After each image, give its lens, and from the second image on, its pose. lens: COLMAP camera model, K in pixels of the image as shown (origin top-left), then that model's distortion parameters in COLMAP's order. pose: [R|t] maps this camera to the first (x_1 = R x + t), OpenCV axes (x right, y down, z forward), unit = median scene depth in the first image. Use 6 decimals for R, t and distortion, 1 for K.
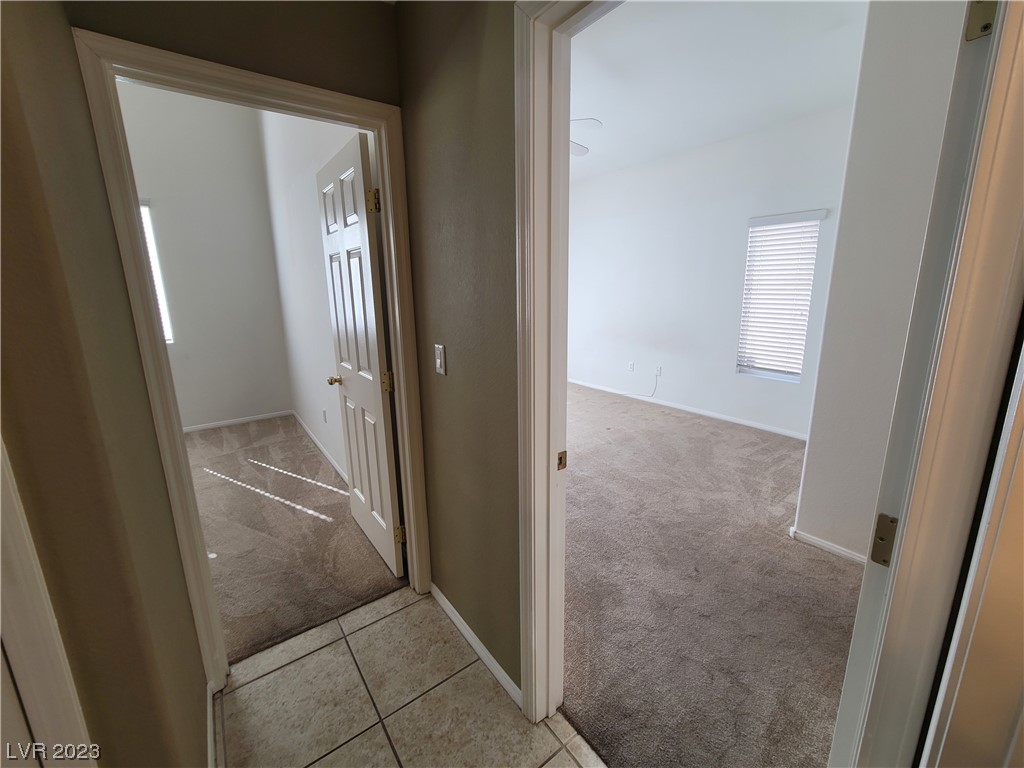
lens RADIAL K [[418.0, 0, 508.2], [0, 418.0, 377.9], [0, 0, 1]] dist [-0.006366, 0.001728]
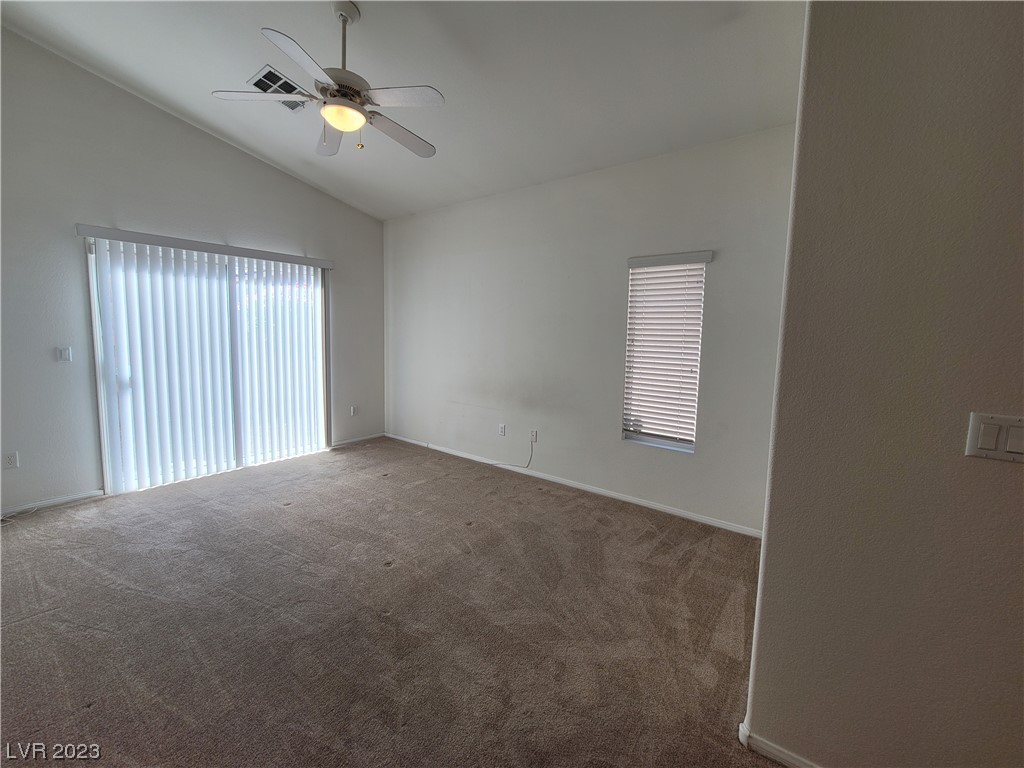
lens RADIAL K [[418.0, 0, 507.8], [0, 418.0, 382.1], [0, 0, 1]] dist [-0.006366, 0.001728]
pose [[0.962763, 0.006923, 0.270260, 0.123954], [0.020952, 0.994755, -0.100119, -0.055888], [-0.269535, 0.102053, 0.957568, 0.306723]]
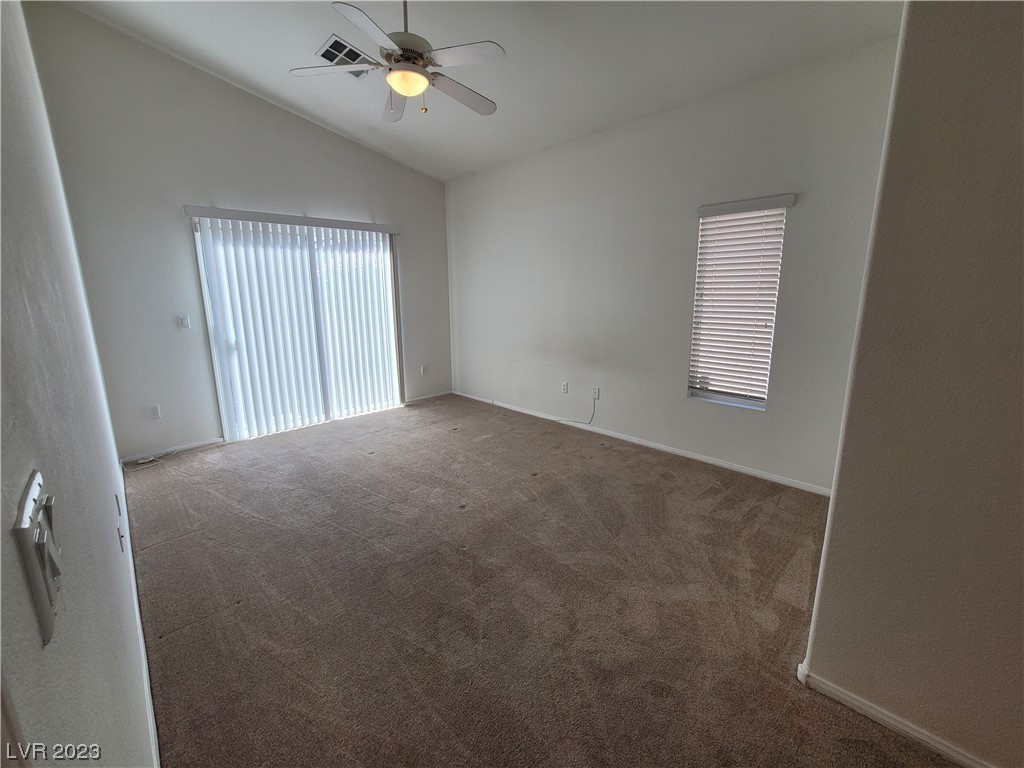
lens RADIAL K [[418.0, 0, 507.7], [0, 418.0, 378.6], [0, 0, 1]] dist [-0.006366, 0.001728]
pose [[0.991306, -0.019806, 0.130076, 0.109824], [0.021819, 0.999663, -0.014066, -0.051922], [-0.129754, 0.016782, 0.991404, 0.280835]]
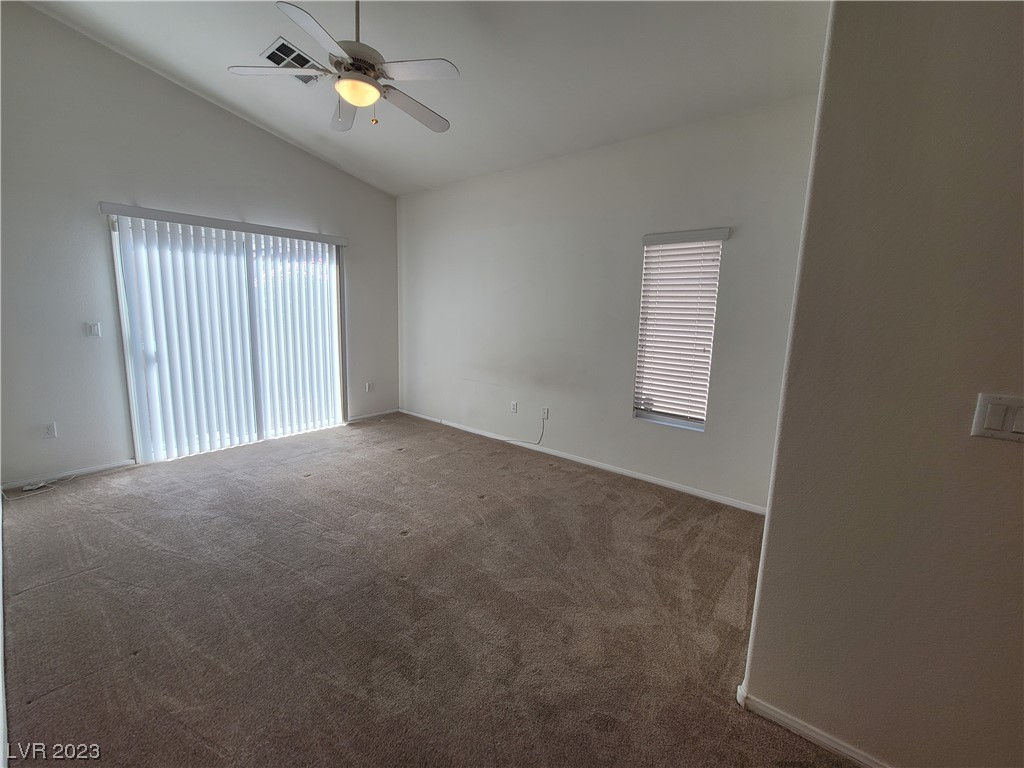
lens RADIAL K [[418.0, 0, 507.9], [0, 418.0, 380.4], [0, 0, 1]] dist [-0.006366, 0.001728]
pose [[0.969917, 0.002776, 0.243419, 0.119223], [0.010088, 0.998618, -0.051587, -0.054385], [-0.243226, 0.052491, 0.968548, 0.294792]]
